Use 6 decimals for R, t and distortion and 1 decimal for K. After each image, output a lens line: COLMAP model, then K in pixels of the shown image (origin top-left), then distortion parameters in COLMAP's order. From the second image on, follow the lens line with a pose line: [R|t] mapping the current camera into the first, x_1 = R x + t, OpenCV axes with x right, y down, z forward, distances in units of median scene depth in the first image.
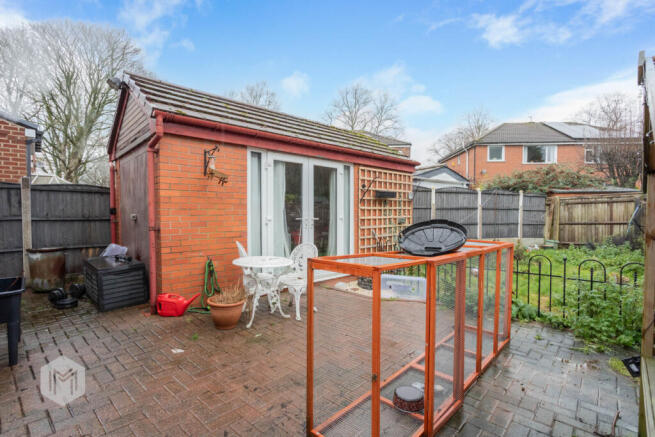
lens RADIAL K [[320.7, 0, 326.0], [0, 320.7, 216.8], [0, 0, 1]] dist [-0.002779, -0.000715]
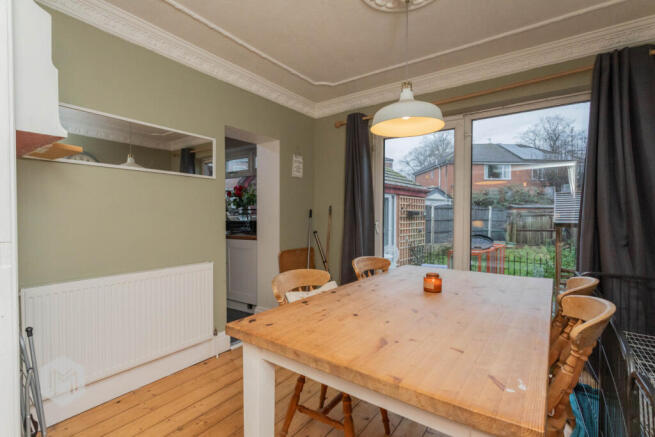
lens RADIAL K [[315.8, 0, 324.4], [0, 315.8, 217.7], [0, 0, 1]] dist [-0.001443, -0.000001]
pose [[0.994849, 0.001046, 0.101366, -0.234636], [-0.000268, 0.999970, -0.007696, -0.023088], [-0.101372, 0.007629, 0.994819, -0.270961]]
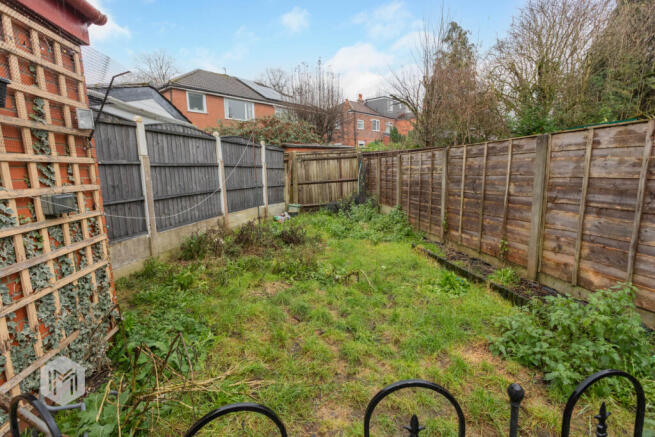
lens RADIAL K [[315.8, 0, 326.6], [0, 315.8, 223.6], [0, 0, 1]] dist [-0.001443, -0.000001]
pose [[0.613368, -0.148484, 0.775714, 0.108207], [0.039444, 0.986702, 0.157681, -0.003690], [-0.788812, -0.066119, 0.611068, 0.431410]]
